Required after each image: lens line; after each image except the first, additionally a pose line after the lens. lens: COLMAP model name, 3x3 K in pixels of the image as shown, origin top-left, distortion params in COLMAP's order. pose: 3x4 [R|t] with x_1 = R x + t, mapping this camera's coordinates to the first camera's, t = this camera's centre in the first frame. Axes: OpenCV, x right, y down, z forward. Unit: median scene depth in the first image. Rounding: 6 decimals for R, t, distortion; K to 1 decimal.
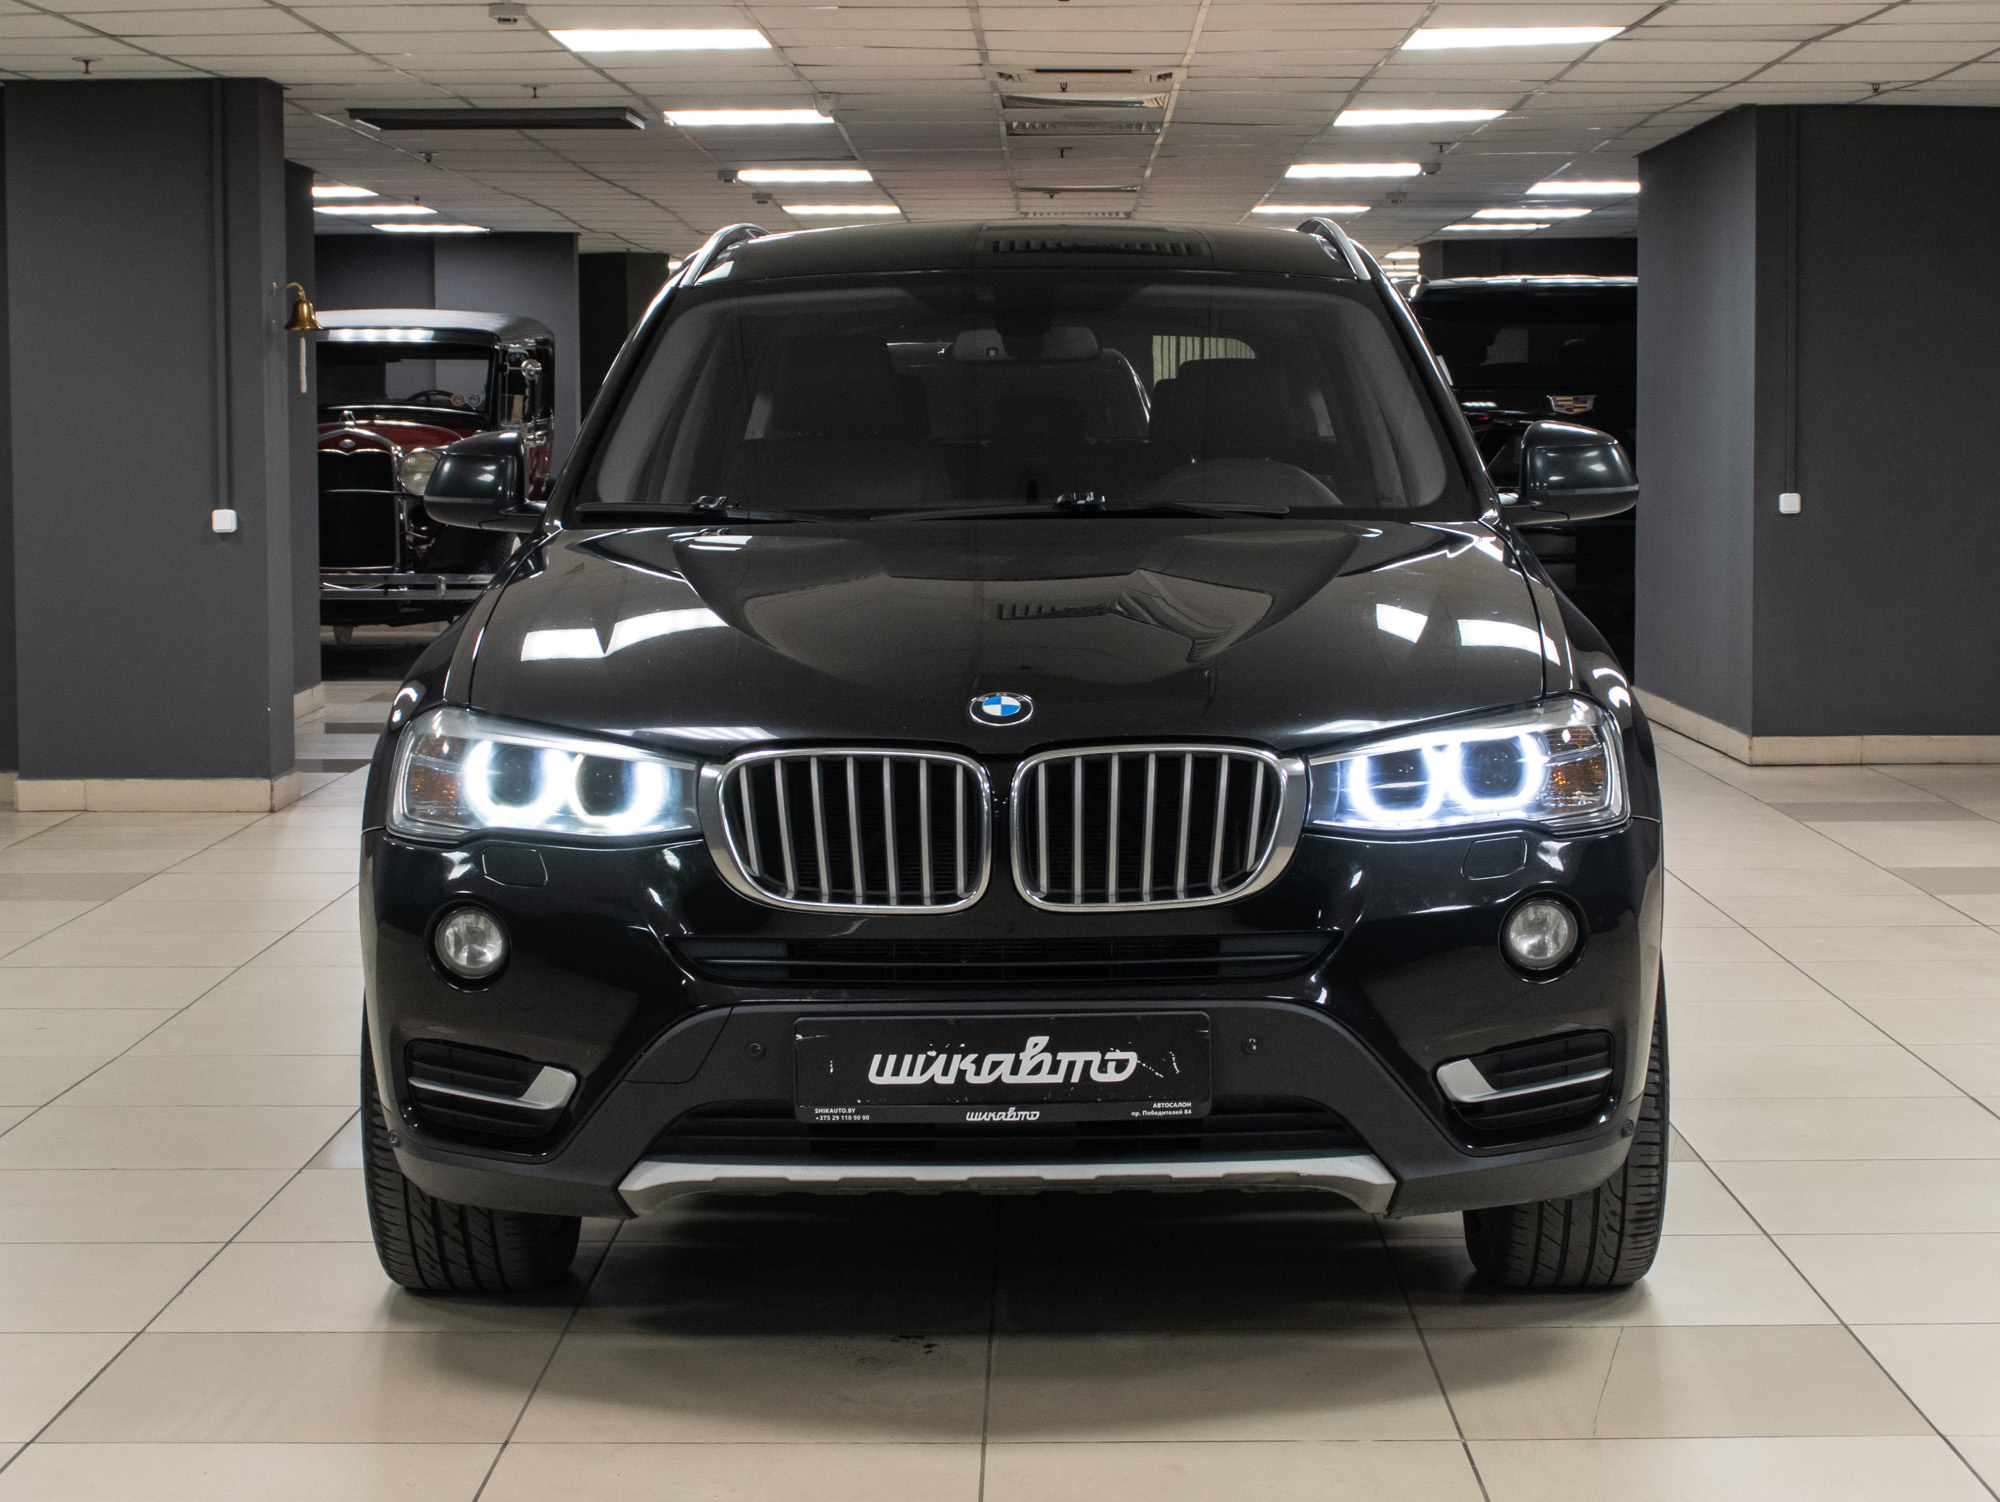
lens RADIAL K [[3726.4, 0, 1000.0], [0, 3726.4, 751.0], [0, 0, 1]] dist [-0.023076, 0.092589]
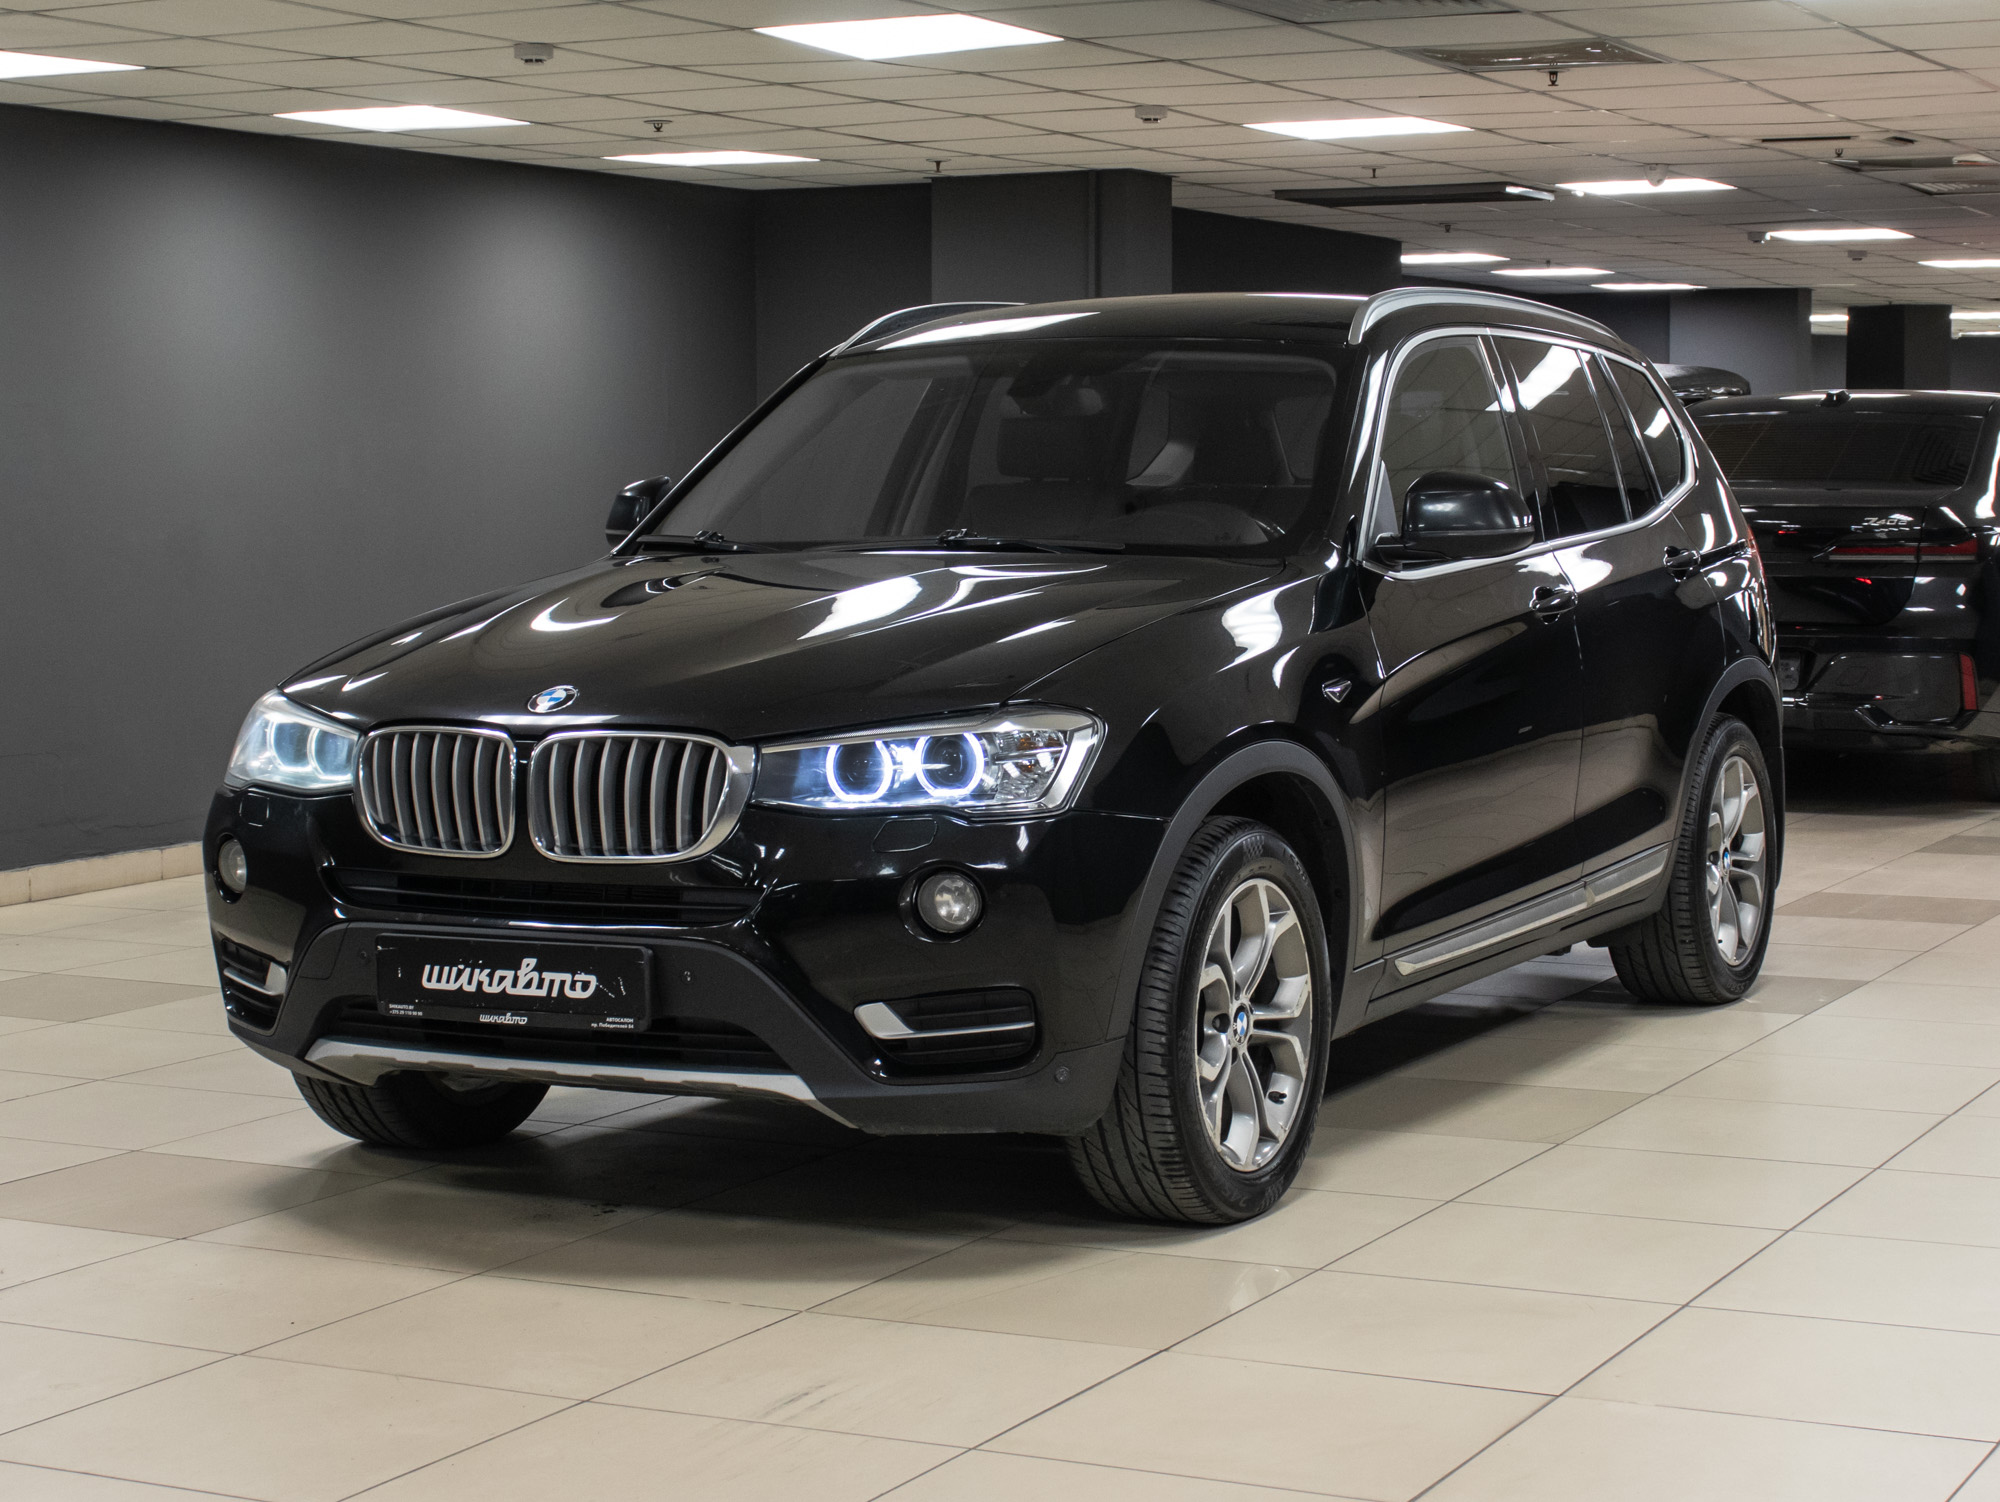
lens RADIAL K [[3726.4, 0, 1000.0], [0, 3726.4, 751.0], [0, 0, 1]] dist [-0.023076, 0.092589]
pose [[0.894805, 0.035860, -0.445014, 0.712248], [-0.035653, 0.999325, 0.008839, -0.010671], [0.445031, 0.007957, 0.895480, -0.062311]]
